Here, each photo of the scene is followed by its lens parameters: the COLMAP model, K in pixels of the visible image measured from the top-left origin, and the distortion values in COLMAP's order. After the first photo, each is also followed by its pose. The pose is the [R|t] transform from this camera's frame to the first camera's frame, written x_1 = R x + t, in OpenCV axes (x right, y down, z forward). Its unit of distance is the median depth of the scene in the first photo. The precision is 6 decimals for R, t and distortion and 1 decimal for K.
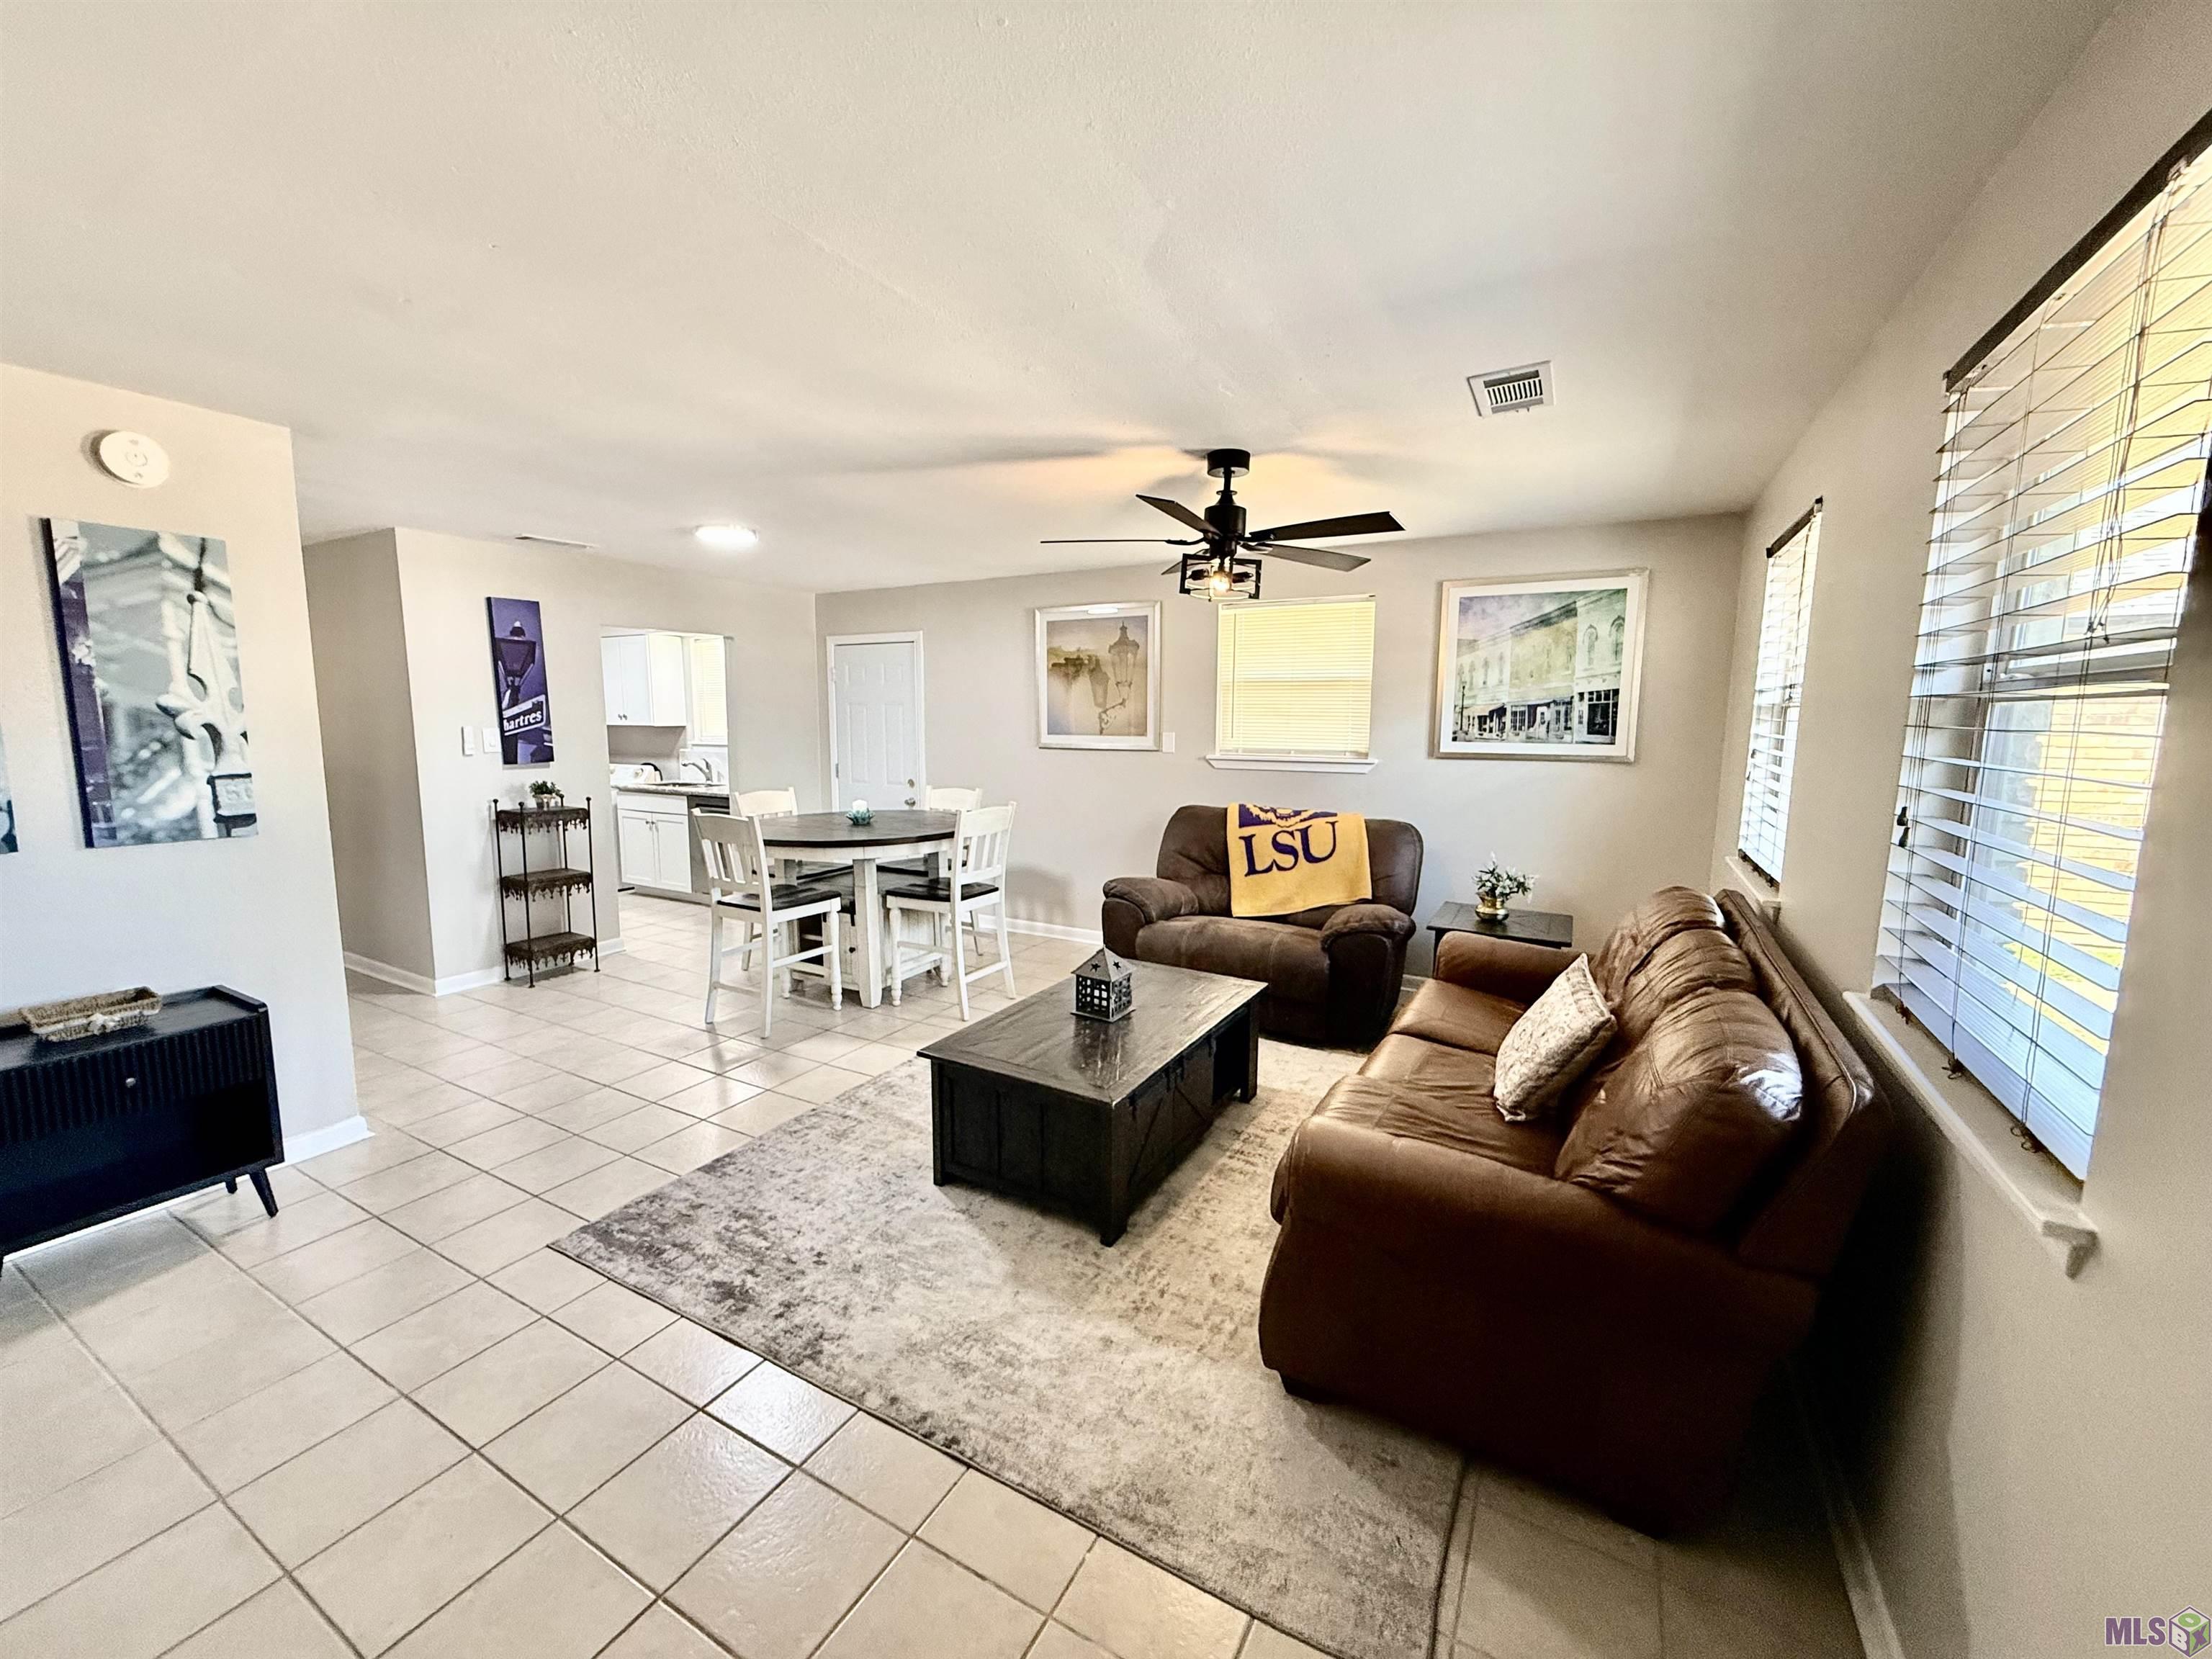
lens RADIAL K [[883.1, 0, 1097.6], [0, 883.1, 829.2], [0, 0, 1]] dist [0.002936, 0.000069]
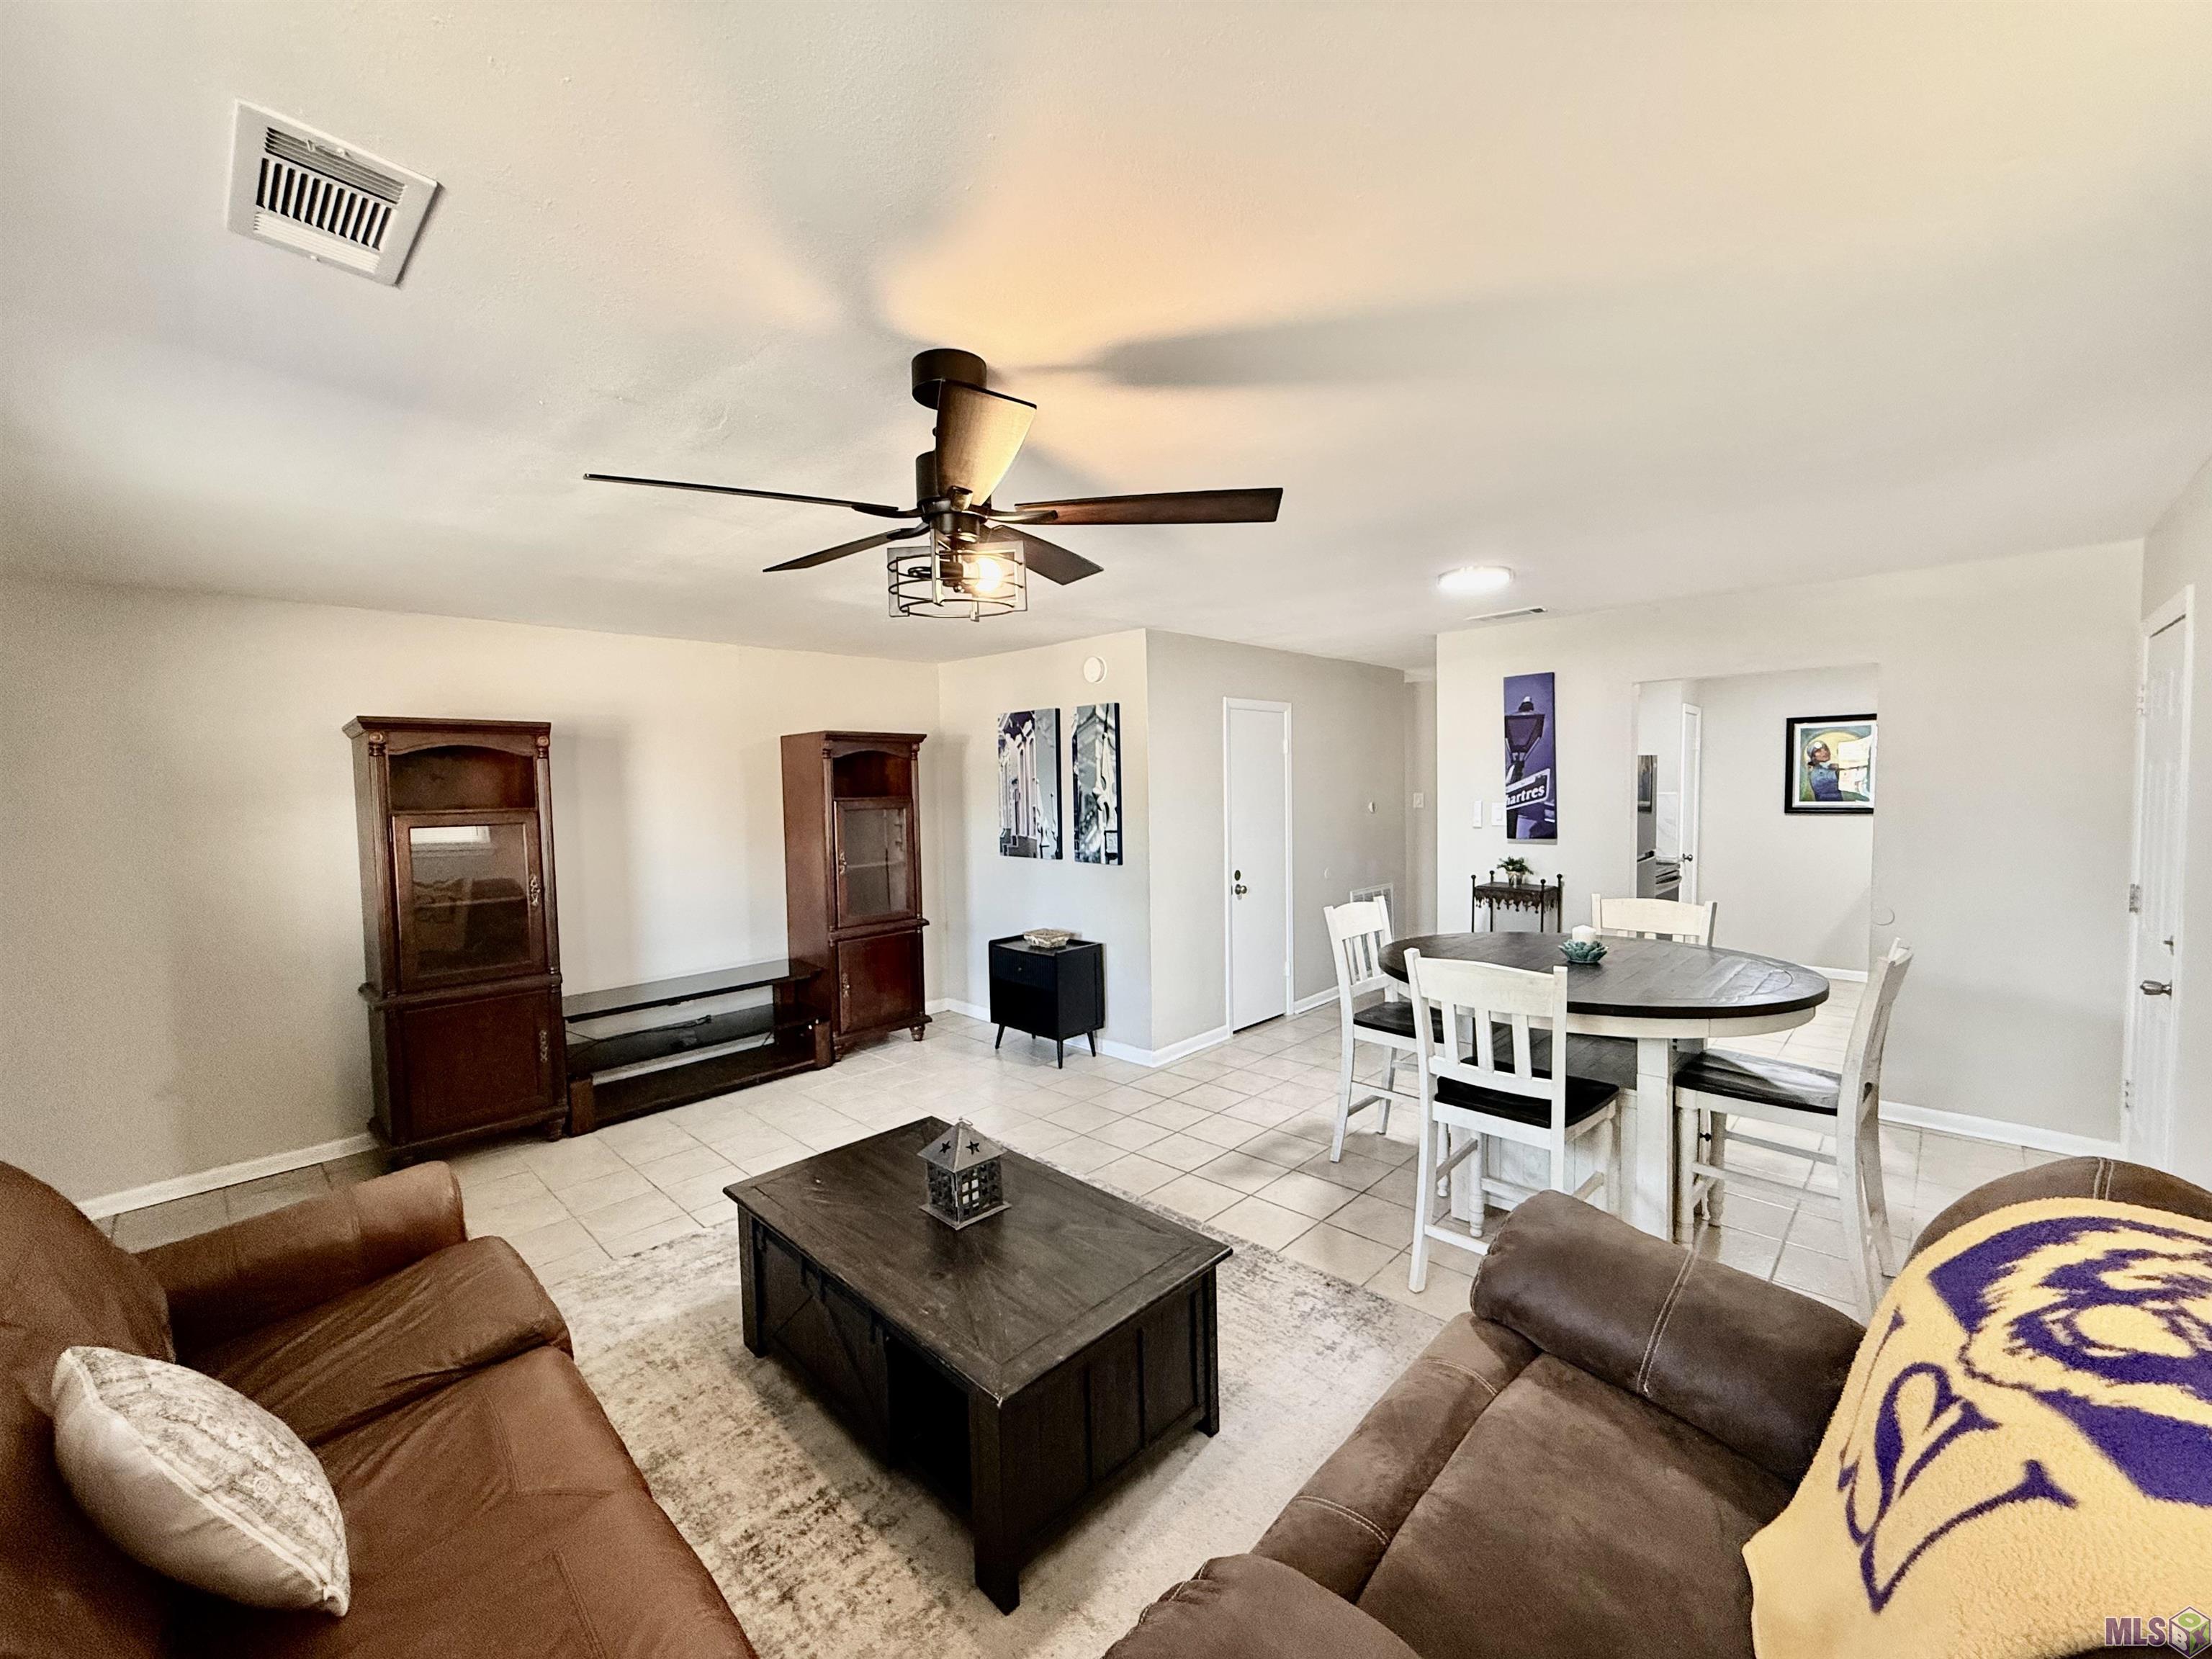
lens RADIAL K [[883.1, 0, 1097.6], [0, 883.1, 829.2], [0, 0, 1]] dist [0.002936, 0.000069]
pose [[-0.255028, 0.052576, -0.965503, 0.470105], [-0.104633, 0.991157, 0.081611, -0.127169], [0.961256, 0.121837, -0.247271, 0.863982]]
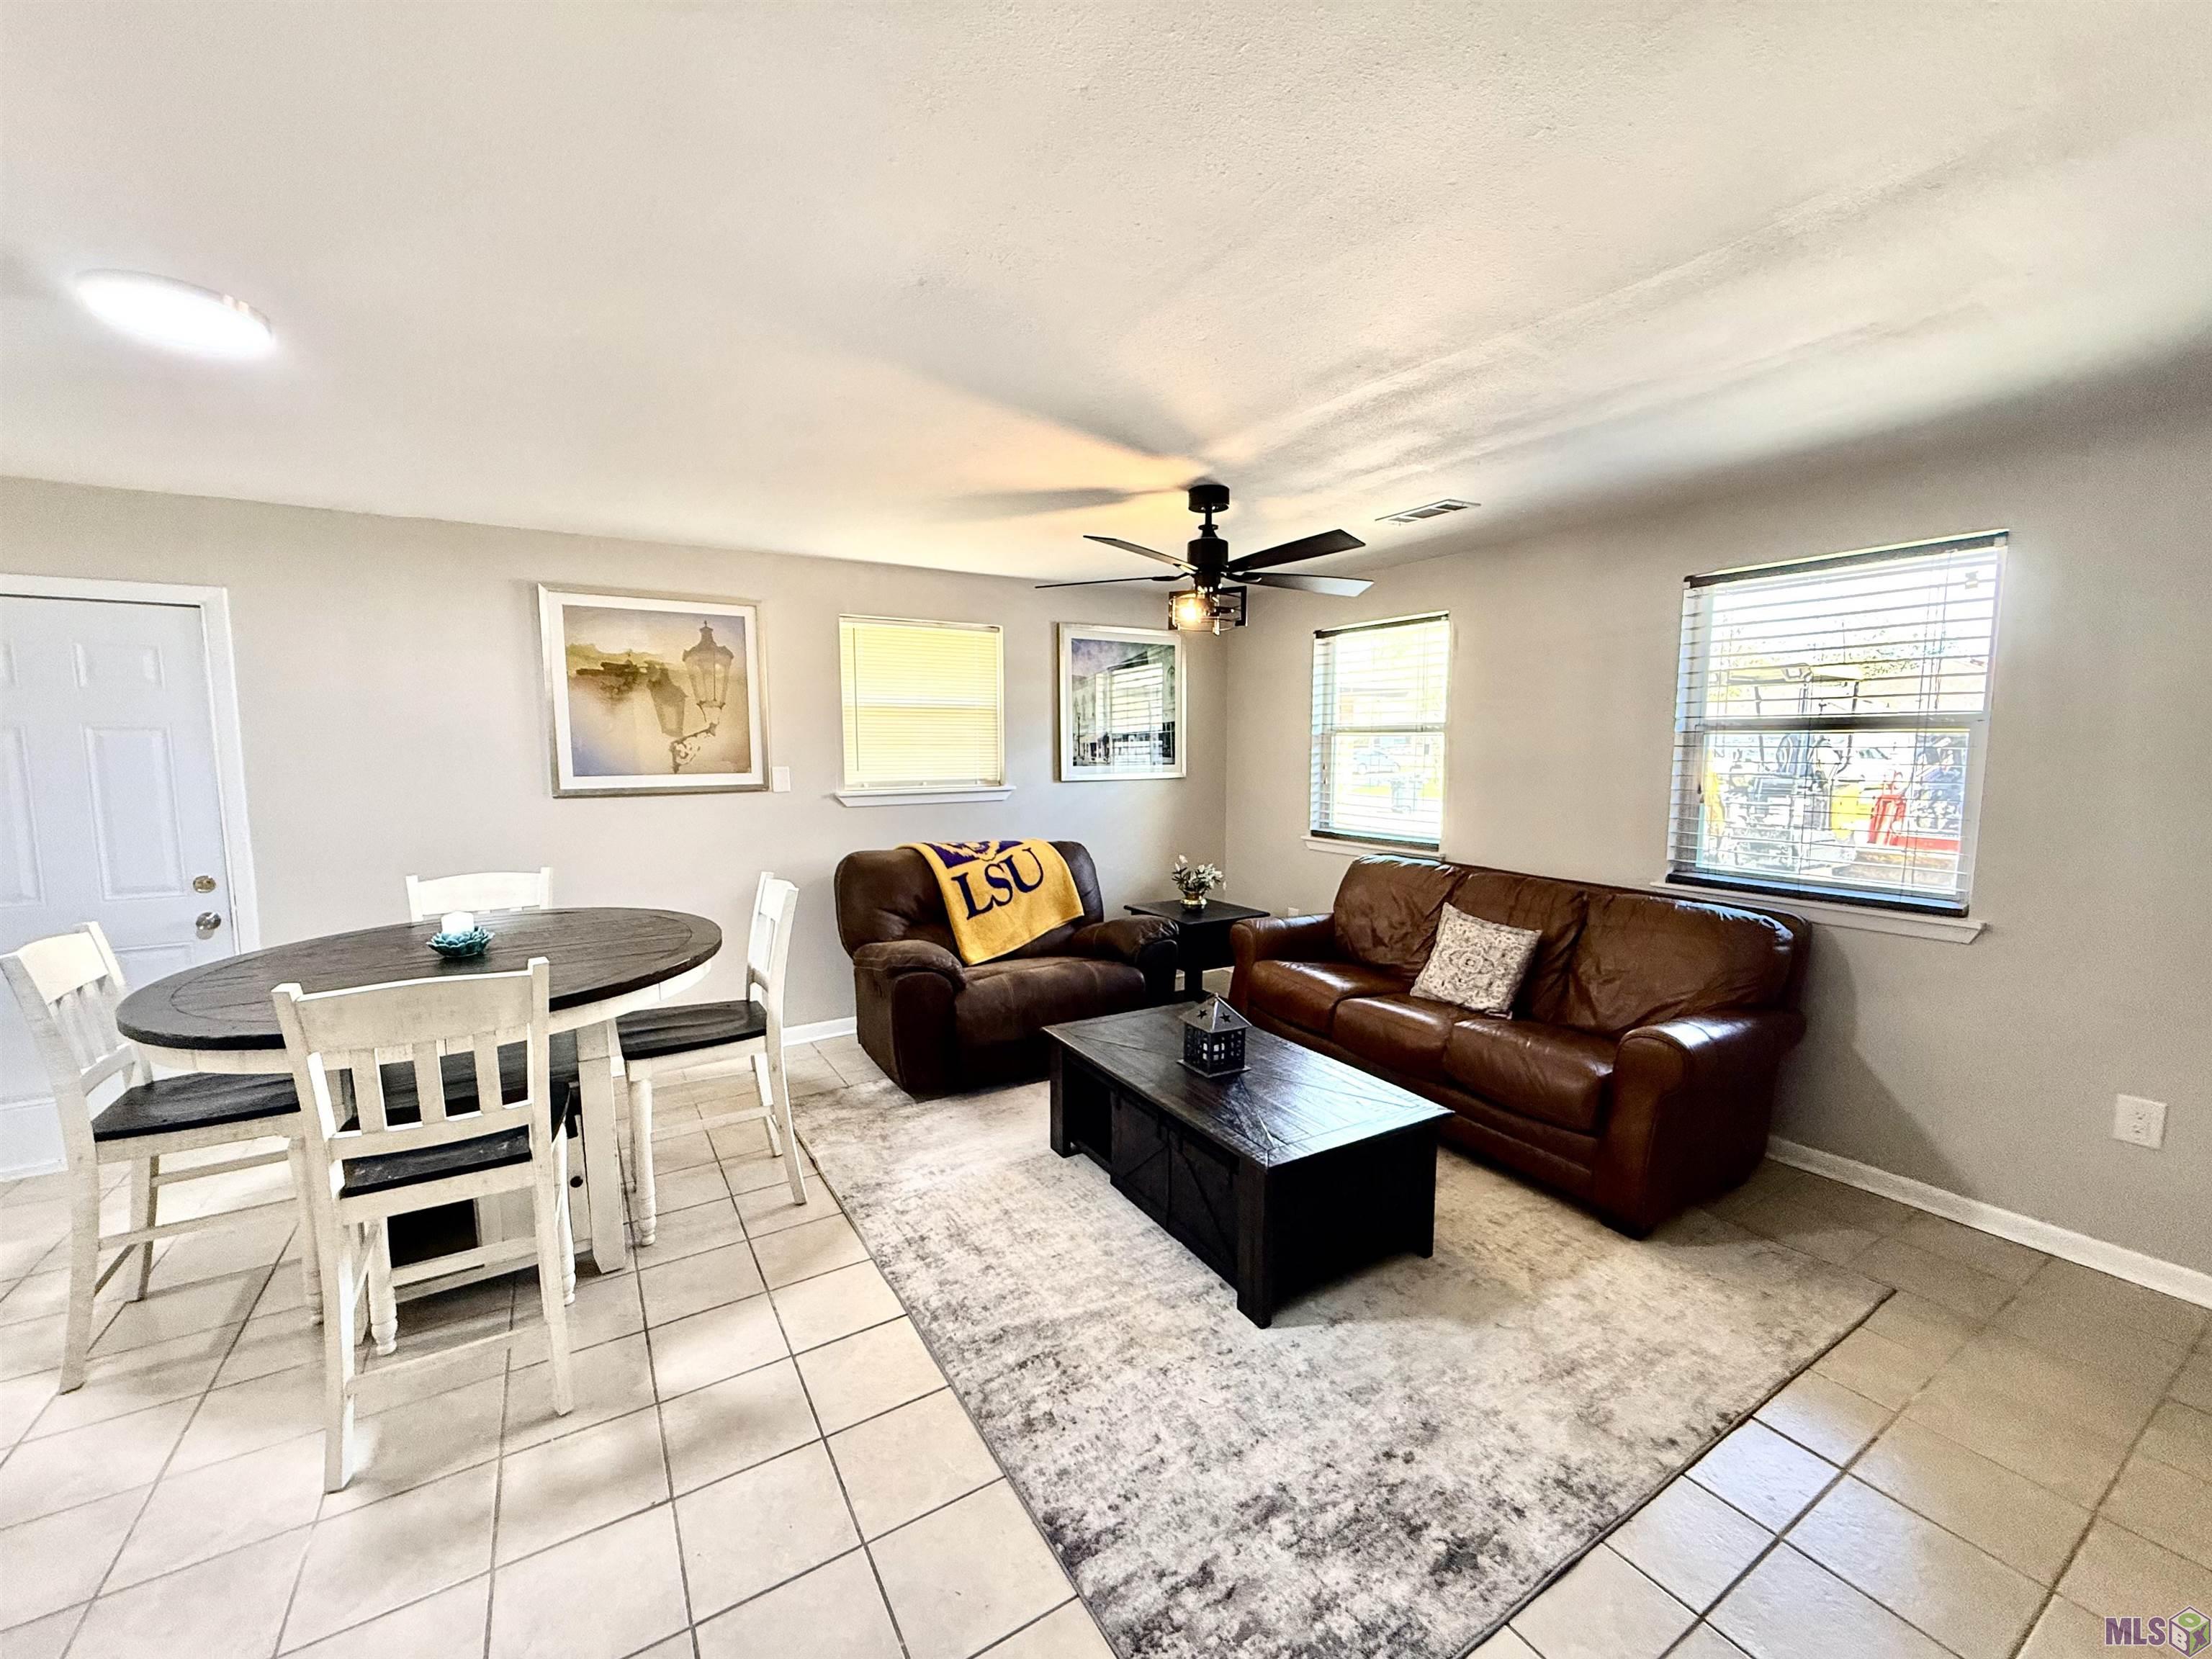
lens RADIAL K [[883.1, 0, 1097.6], [0, 883.1, 829.2], [0, 0, 1]] dist [0.002936, 0.000069]
pose [[0.485278, -0.092623, 0.869440, -0.571601], [0.118302, 0.992185, 0.039669, -0.061532], [-0.866320, 0.083607, 0.492443, 0.435280]]
